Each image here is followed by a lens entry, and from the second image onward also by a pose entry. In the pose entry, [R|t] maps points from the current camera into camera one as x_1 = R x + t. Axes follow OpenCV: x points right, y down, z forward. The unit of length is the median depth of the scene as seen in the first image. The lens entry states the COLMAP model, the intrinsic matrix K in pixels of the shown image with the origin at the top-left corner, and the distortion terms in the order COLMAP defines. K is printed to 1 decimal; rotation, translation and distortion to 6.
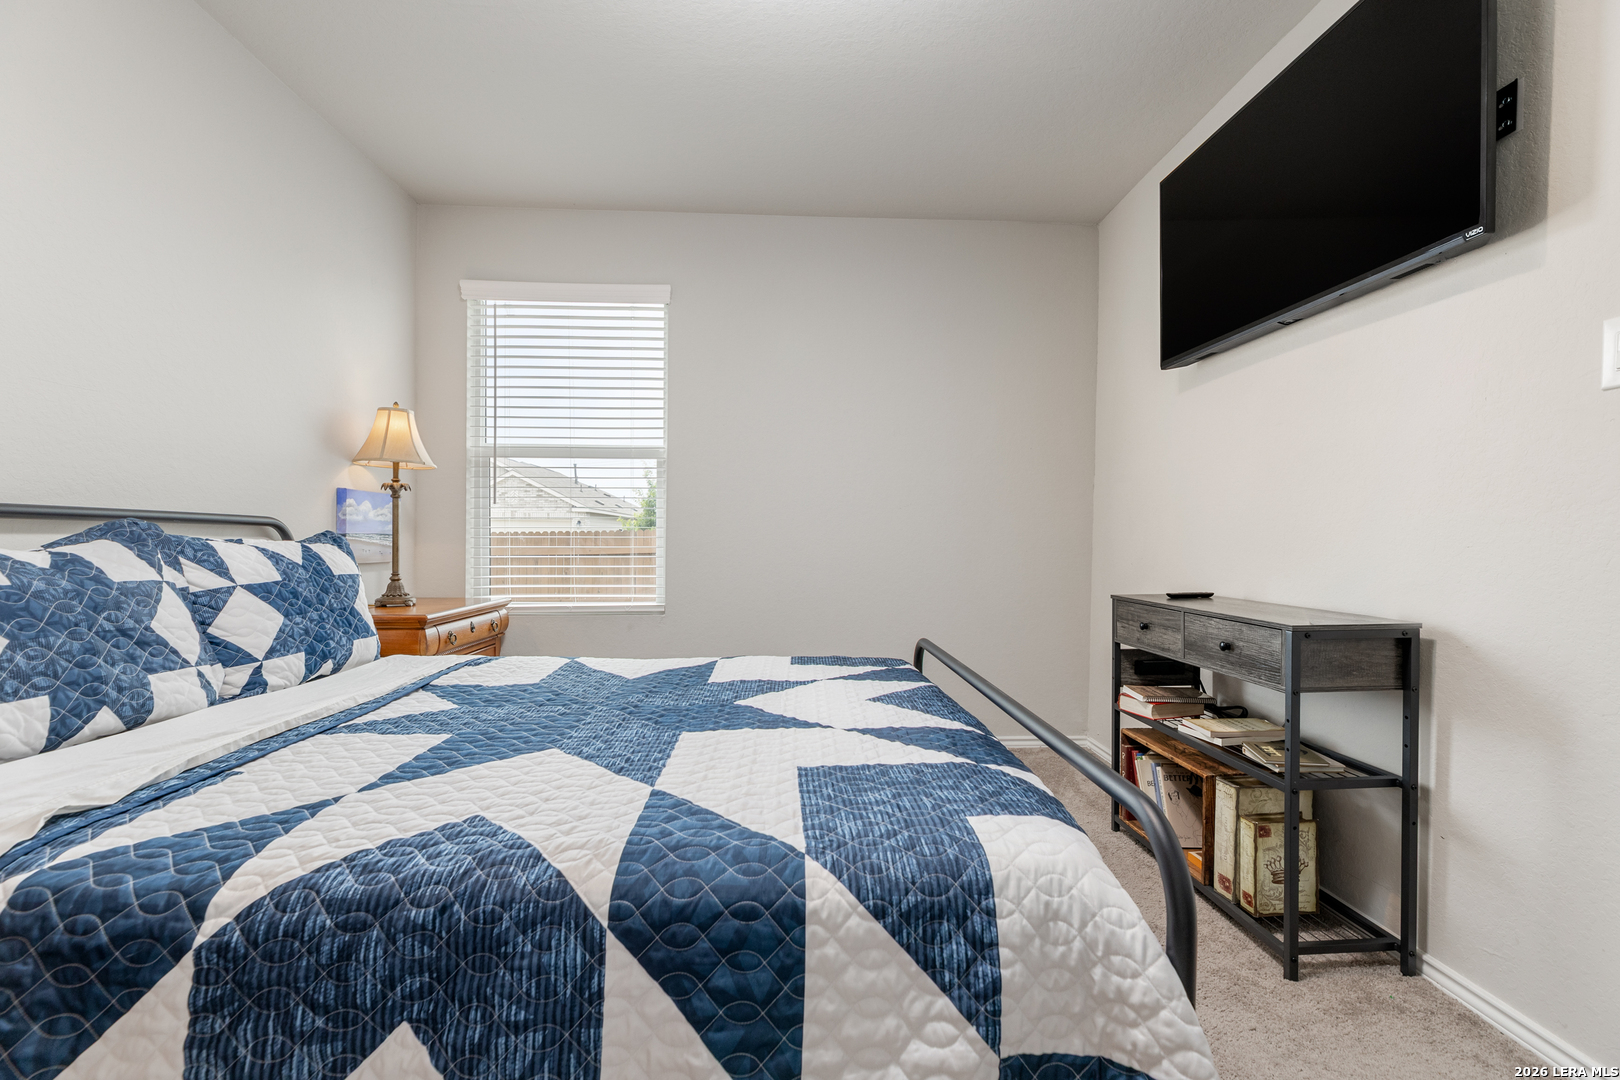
lens RADIAL K [[678.6, 0, 816.1], [0, 678.6, 543.1], [0, 0, 1]] dist [-0.001033, -0.000389]
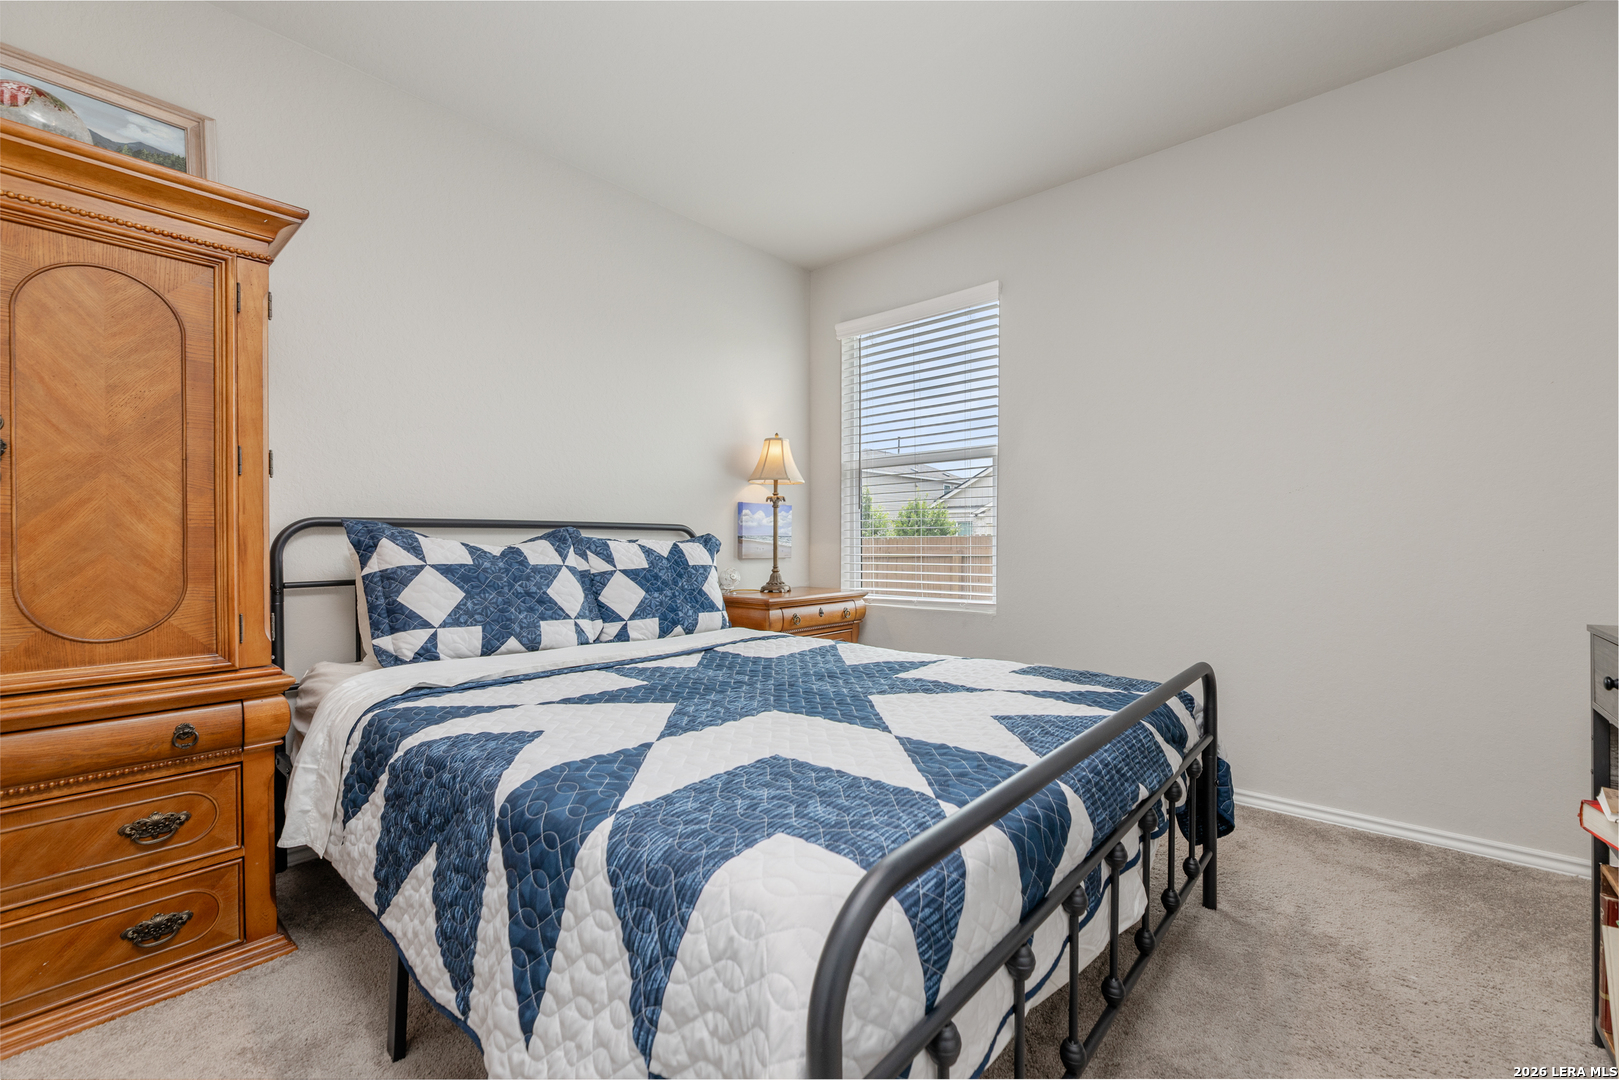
lens RADIAL K [[678.2, 0, 845.4], [0, 678.2, 543.4], [0, 0, 1]] dist [-0.001033, -0.000389]
pose [[0.728762, -0.006380, -0.684738, 0.590703], [0.003004, 0.999977, -0.006121, 0.015233], [0.684761, 0.002403, 0.728764, 0.259951]]
